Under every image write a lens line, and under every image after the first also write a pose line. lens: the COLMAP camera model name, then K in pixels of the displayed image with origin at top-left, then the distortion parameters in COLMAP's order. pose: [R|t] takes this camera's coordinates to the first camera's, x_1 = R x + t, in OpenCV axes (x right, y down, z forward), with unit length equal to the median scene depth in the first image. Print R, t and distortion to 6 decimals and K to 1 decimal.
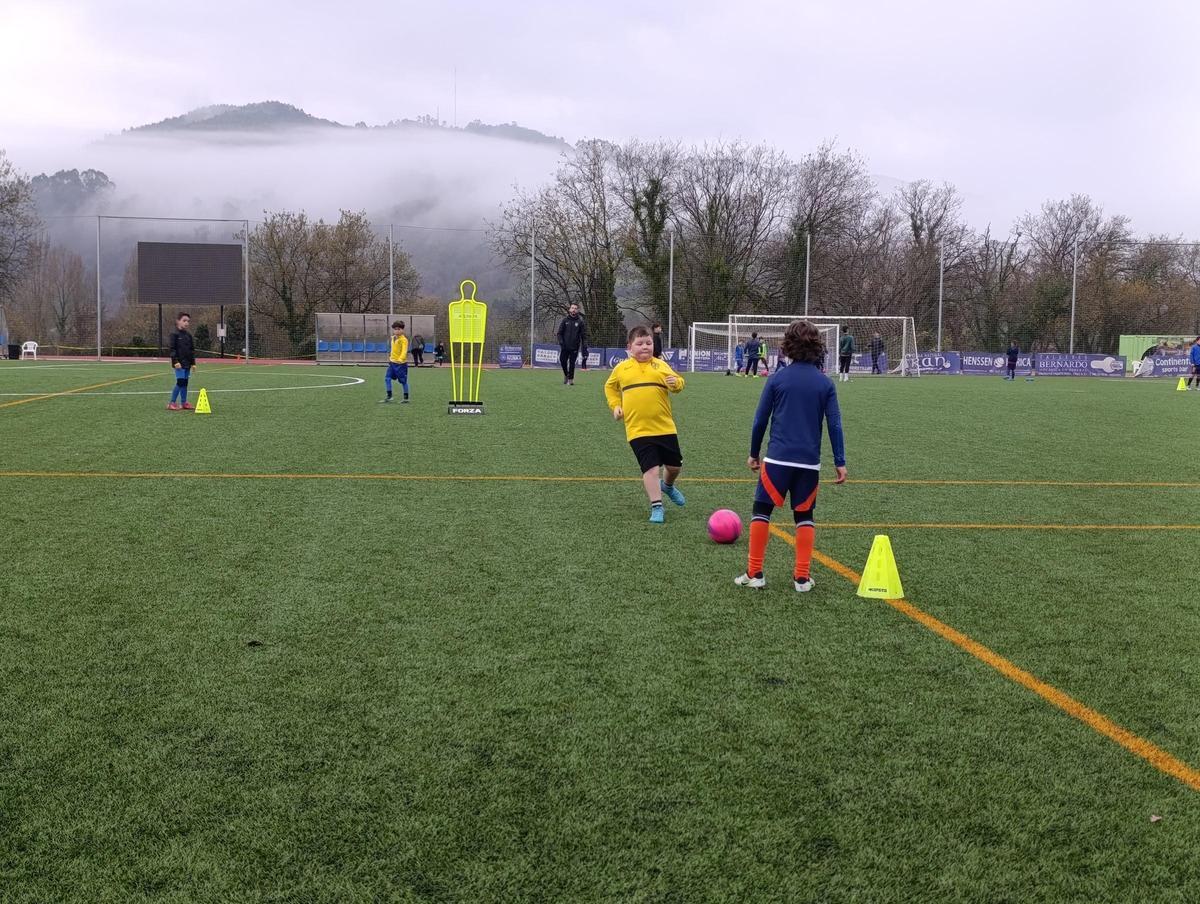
lens RADIAL K [[1628.1, 0, 599.7], [0, 1628.1, 472.4], [0, 0, 1]] dist [0.218788, -0.913473]
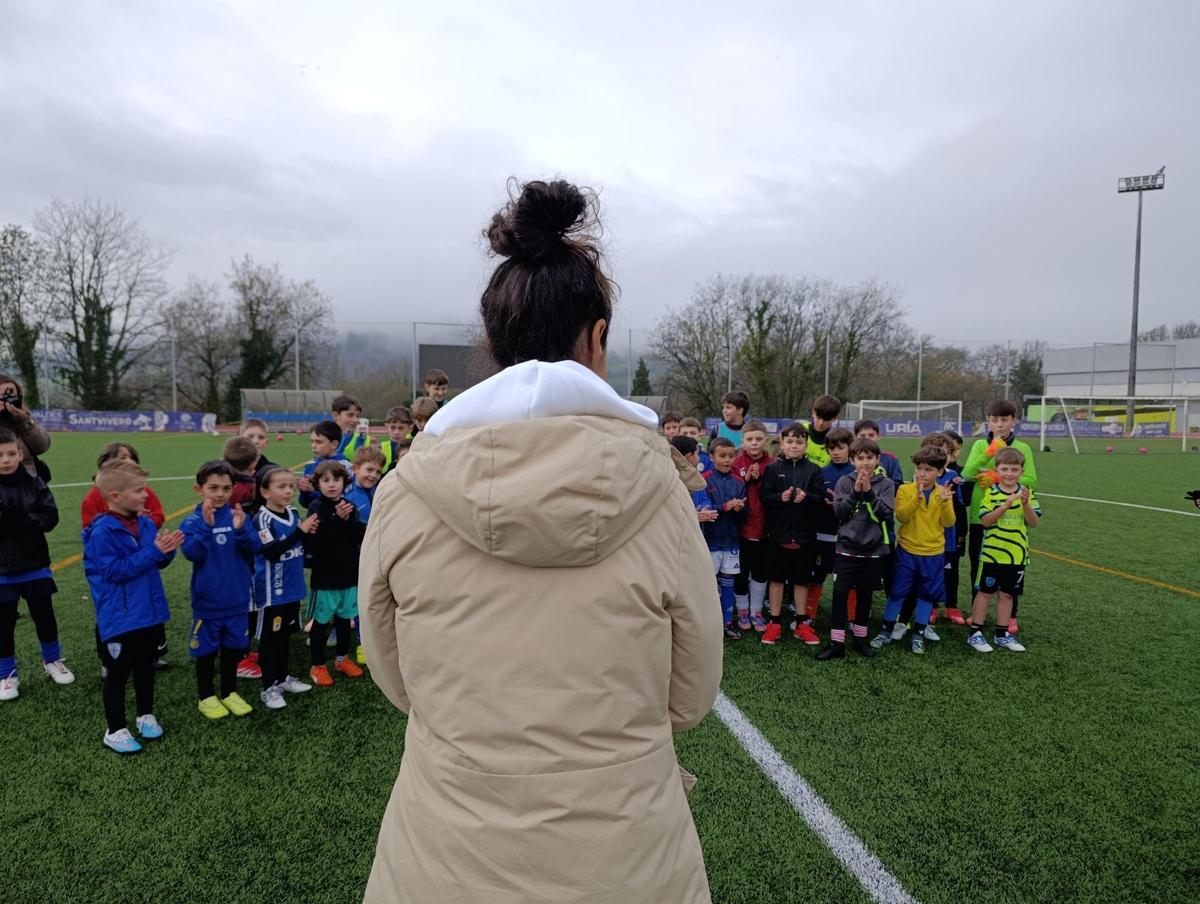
lens RADIAL K [[827.3, 0, 606.2], [0, 827.3, 465.6], [0, 0, 1]] dist [-0.002769, -0.020279]
pose [[0.997356, -0.010140, 0.071956, -0.160060], [0.010472, 0.999936, -0.004247, -0.030352], [-0.071909, 0.004989, 0.997399, 0.274354]]
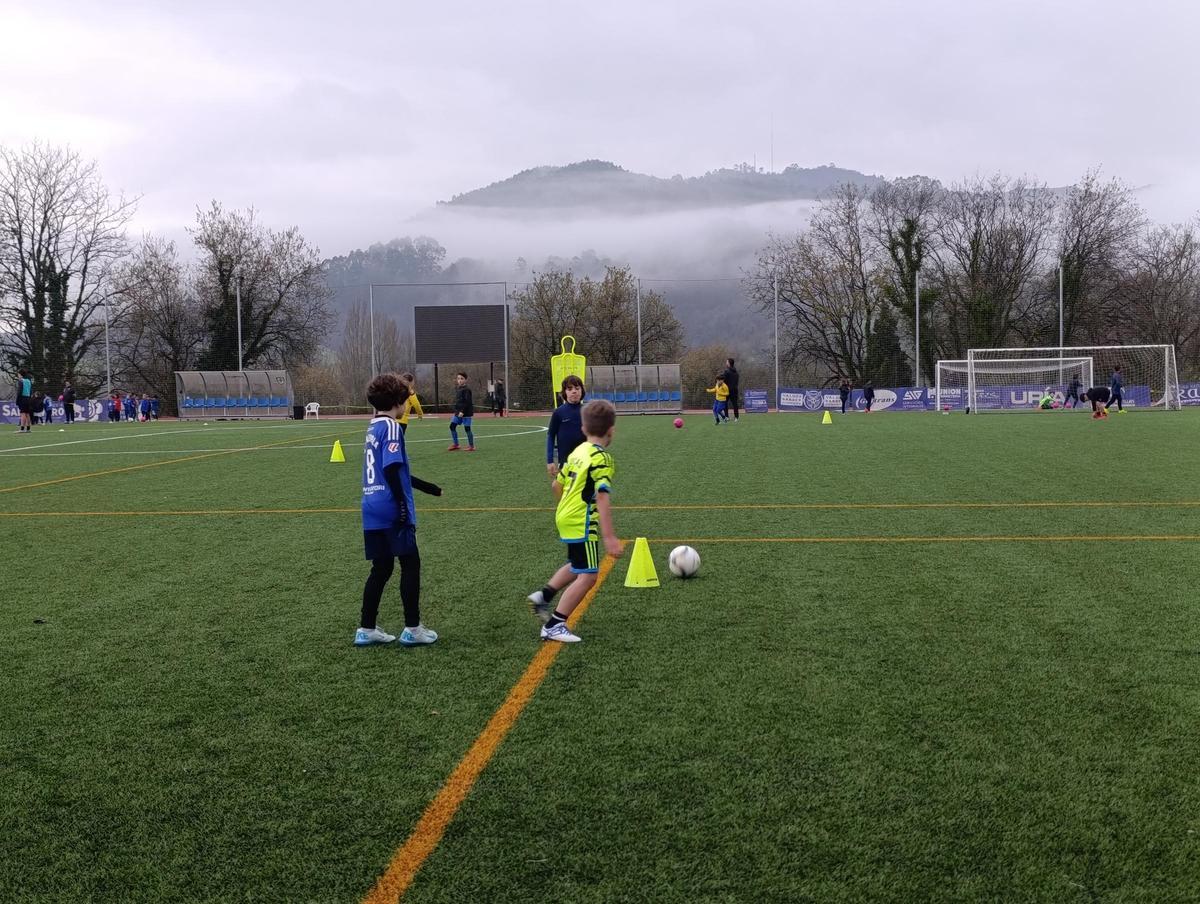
lens RADIAL K [[1660.6, 0, 600.0], [0, 1660.6, 452.0], [0, 0, 1]] dist [0.226566, -0.943581]
pose [[0.978448, -0.025964, -0.204855, 0.053749], [0.017480, 0.998917, -0.043115, 0.003114], [0.205753, 0.038605, 0.977842, -0.028513]]
